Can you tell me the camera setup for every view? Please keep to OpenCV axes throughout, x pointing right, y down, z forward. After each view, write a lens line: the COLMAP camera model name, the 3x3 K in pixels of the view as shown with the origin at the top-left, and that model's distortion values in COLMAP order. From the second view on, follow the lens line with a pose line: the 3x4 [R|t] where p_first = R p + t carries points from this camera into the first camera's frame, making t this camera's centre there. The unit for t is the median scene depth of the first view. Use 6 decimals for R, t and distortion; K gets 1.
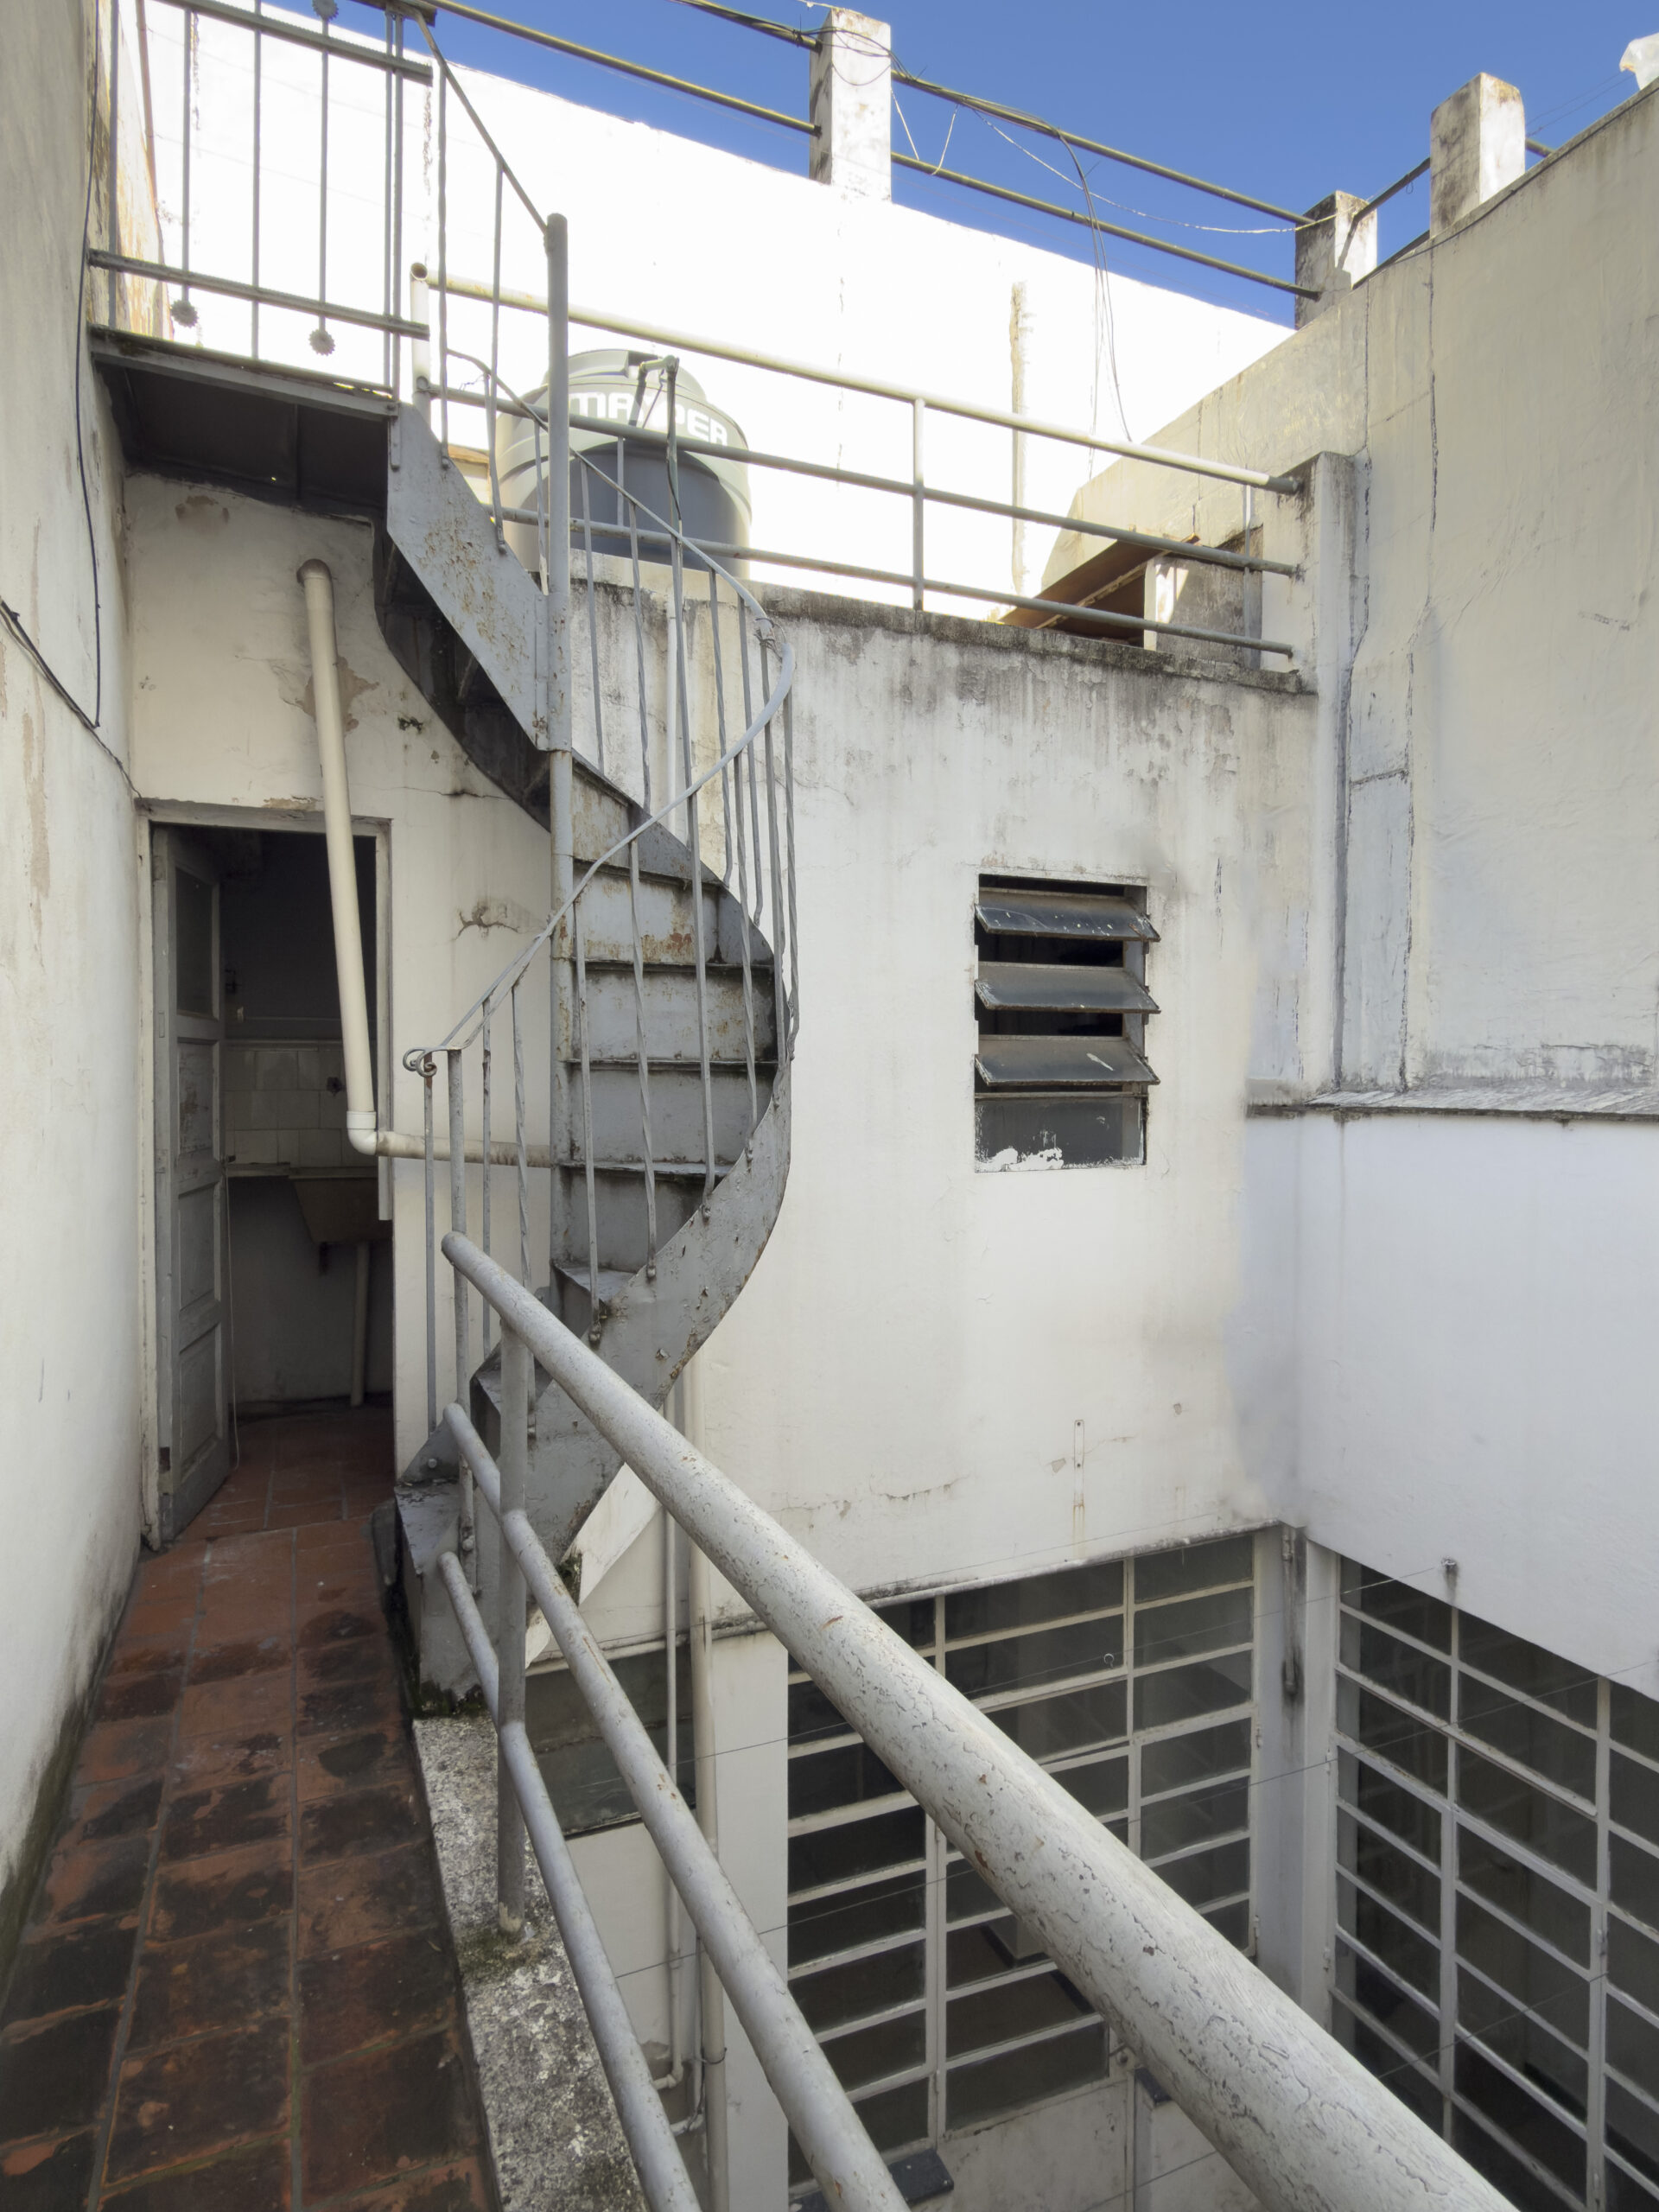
lens RADIAL K [[1225.2, 0, 829.5], [0, 1225.2, 1106.0], [0, 0, 1]] dist [0.003186, -0.000353]
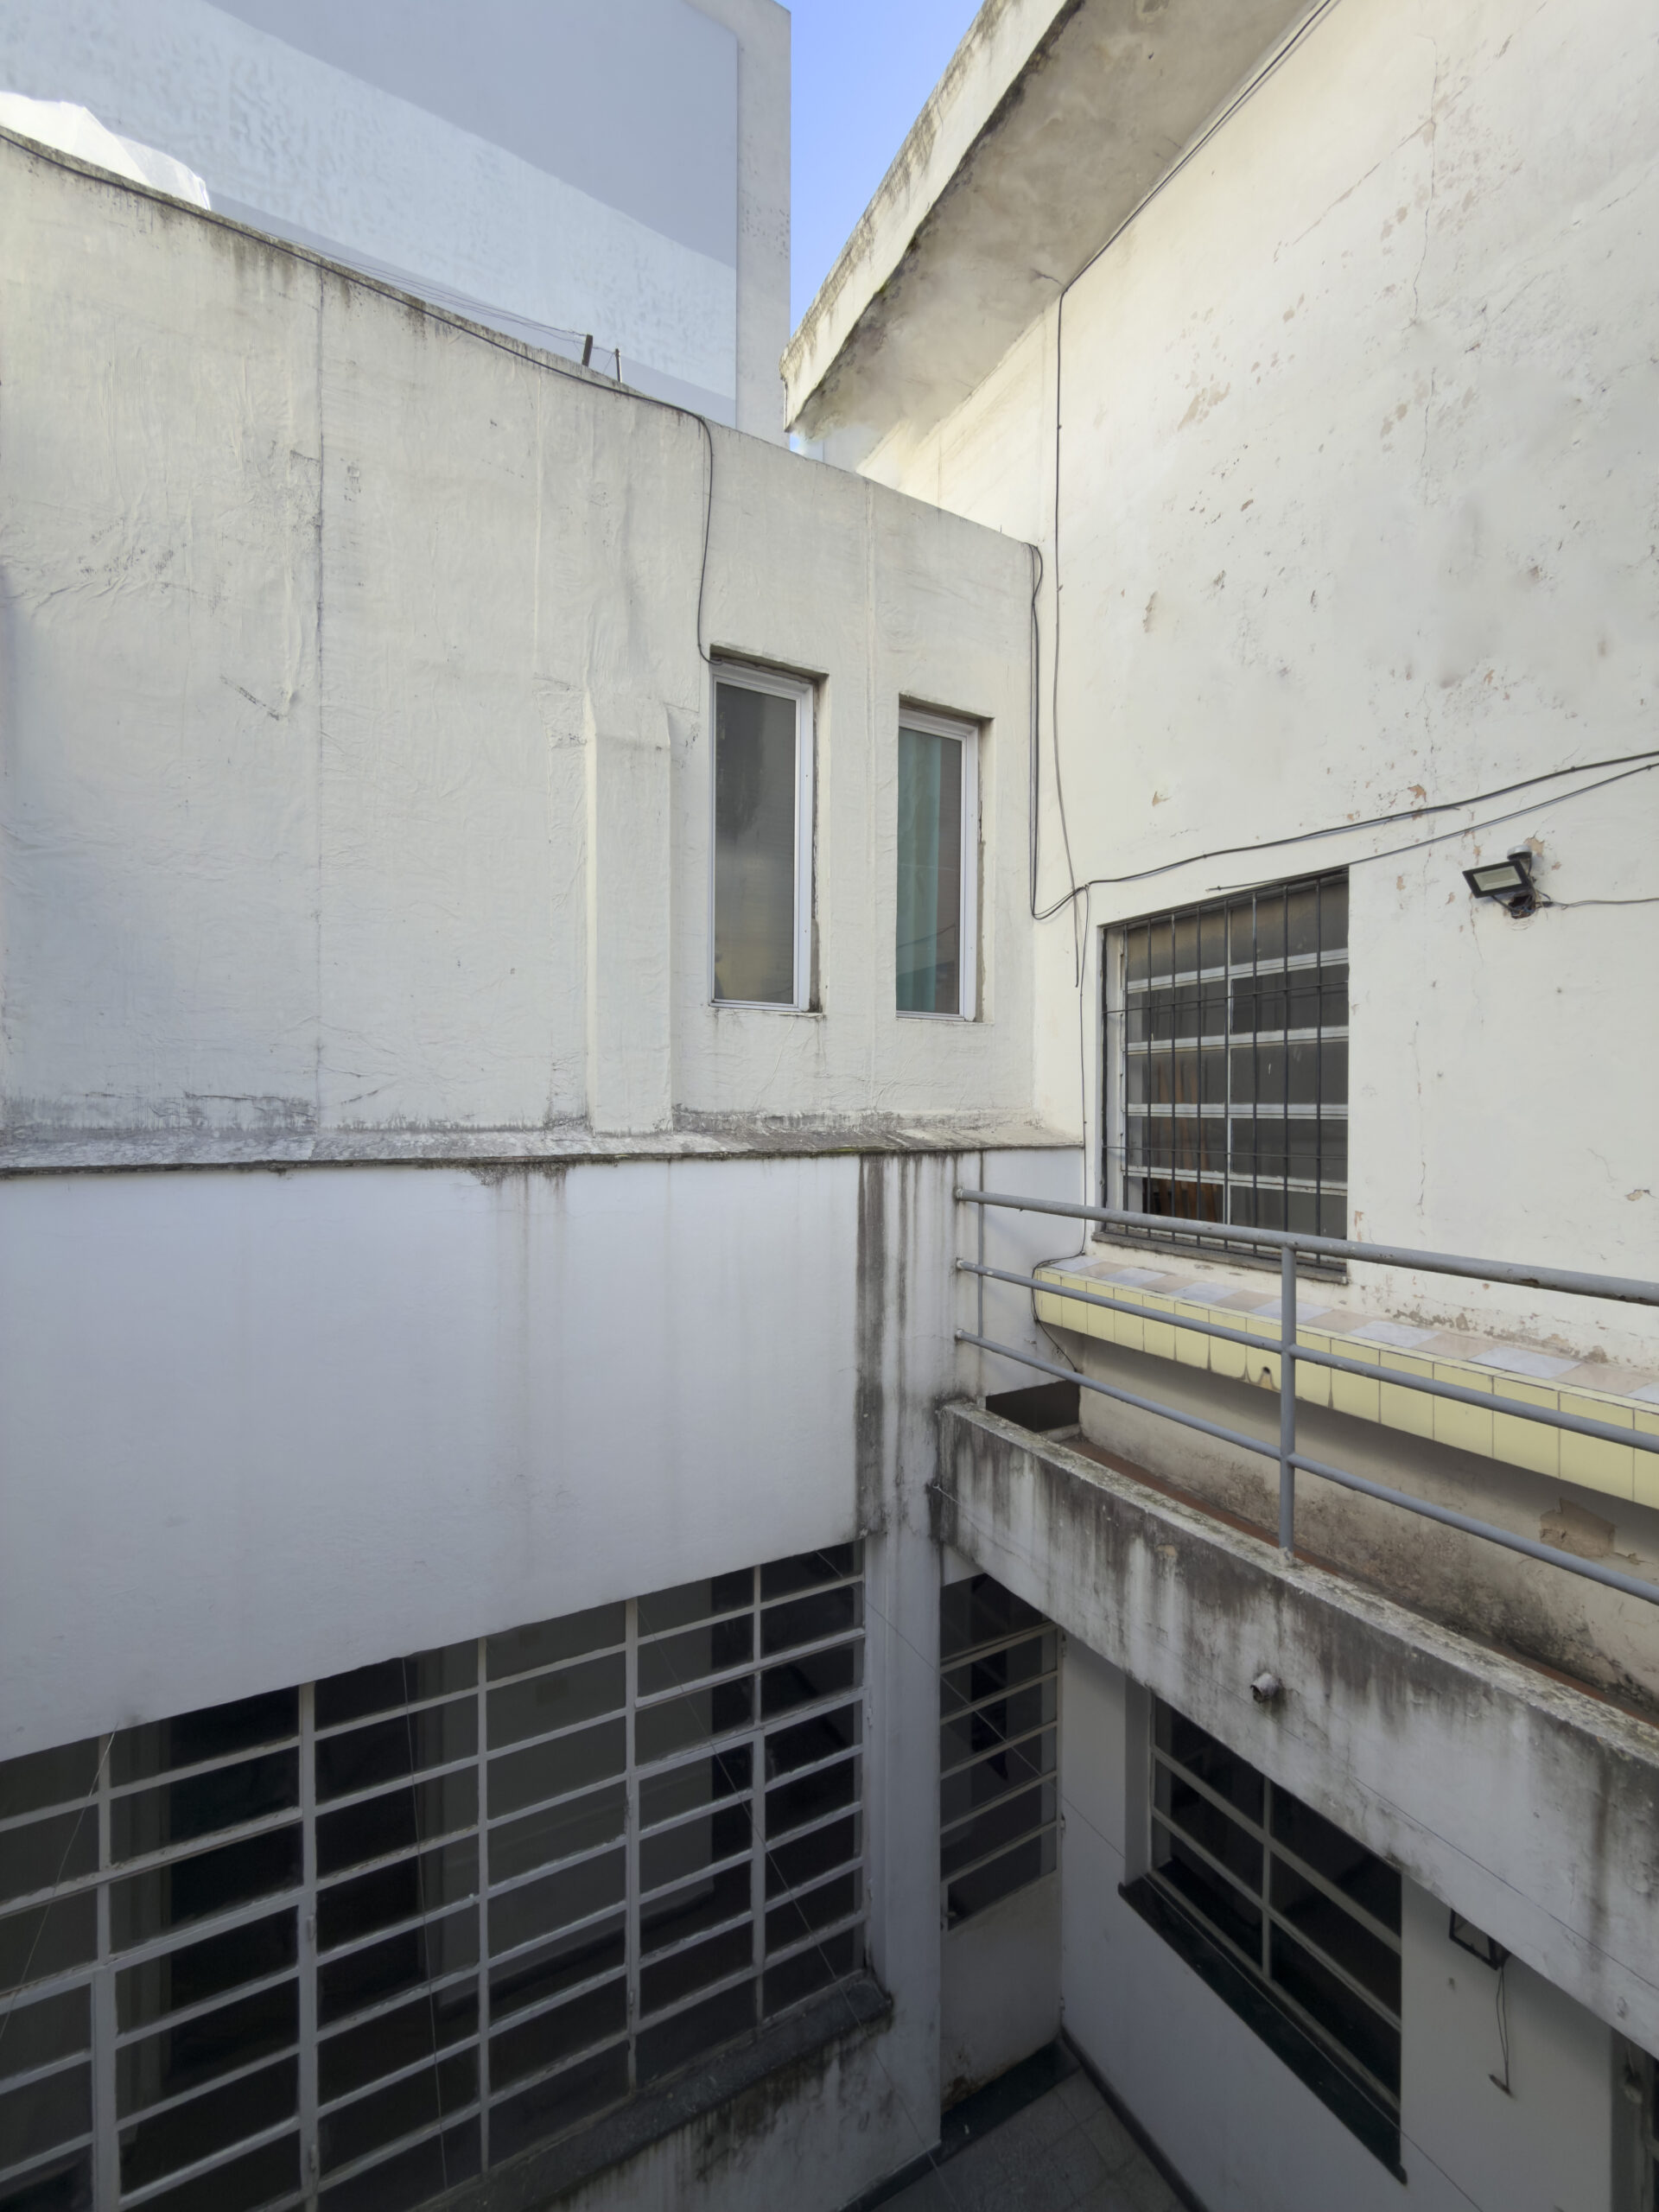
lens RADIAL K [[882.5, 0, 827.9], [0, 882.5, 1111.4], [0, 0, 1]] dist [0.001126, 0.000325]
pose [[-0.080740, -0.004411, 0.996725, -0.164051], [0.024184, 0.999687, 0.006383, -0.027918], [-0.996442, 0.024621, -0.080608, 0.534465]]
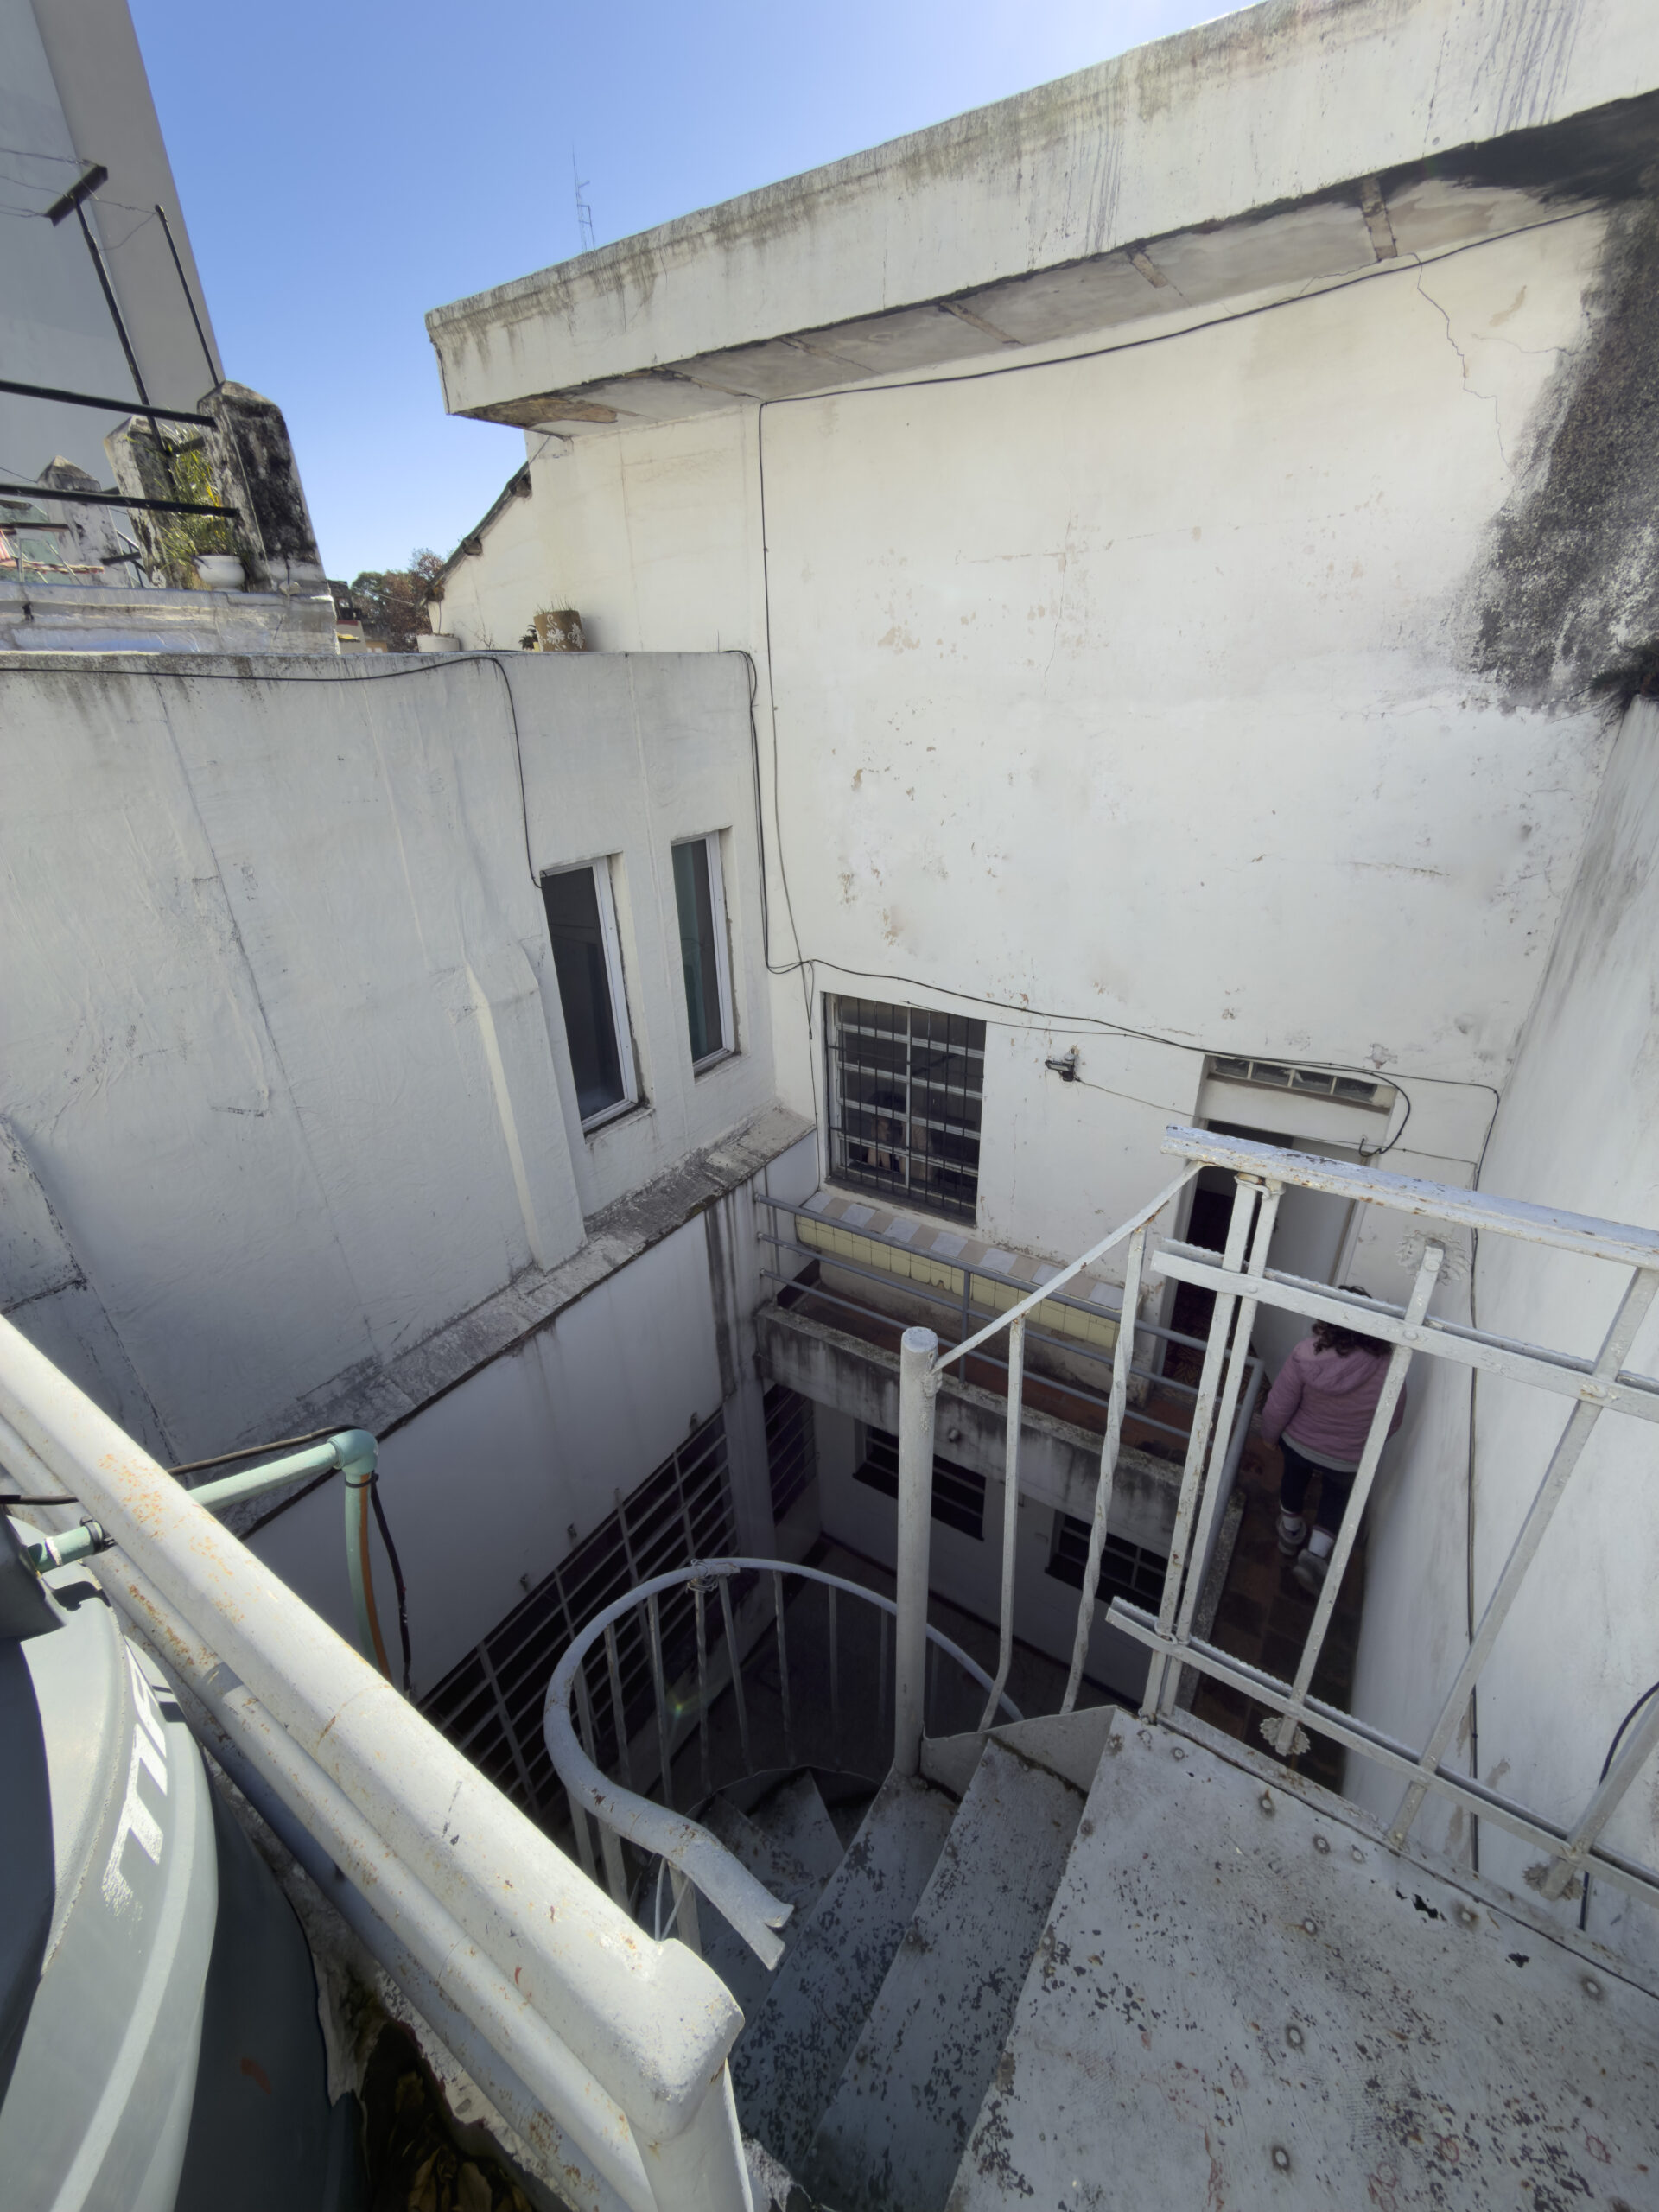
lens RADIAL K [[885.2, 0, 827.1], [0, 885.2, 1109.3], [0, 0, 1]] dist [0.002902, 0.000099]
pose [[-0.548560, -0.358832, 0.755196, -0.339725], [0.051471, 0.887019, 0.458855, -0.725439], [-0.834525, 0.290580, -0.468114, 0.863182]]
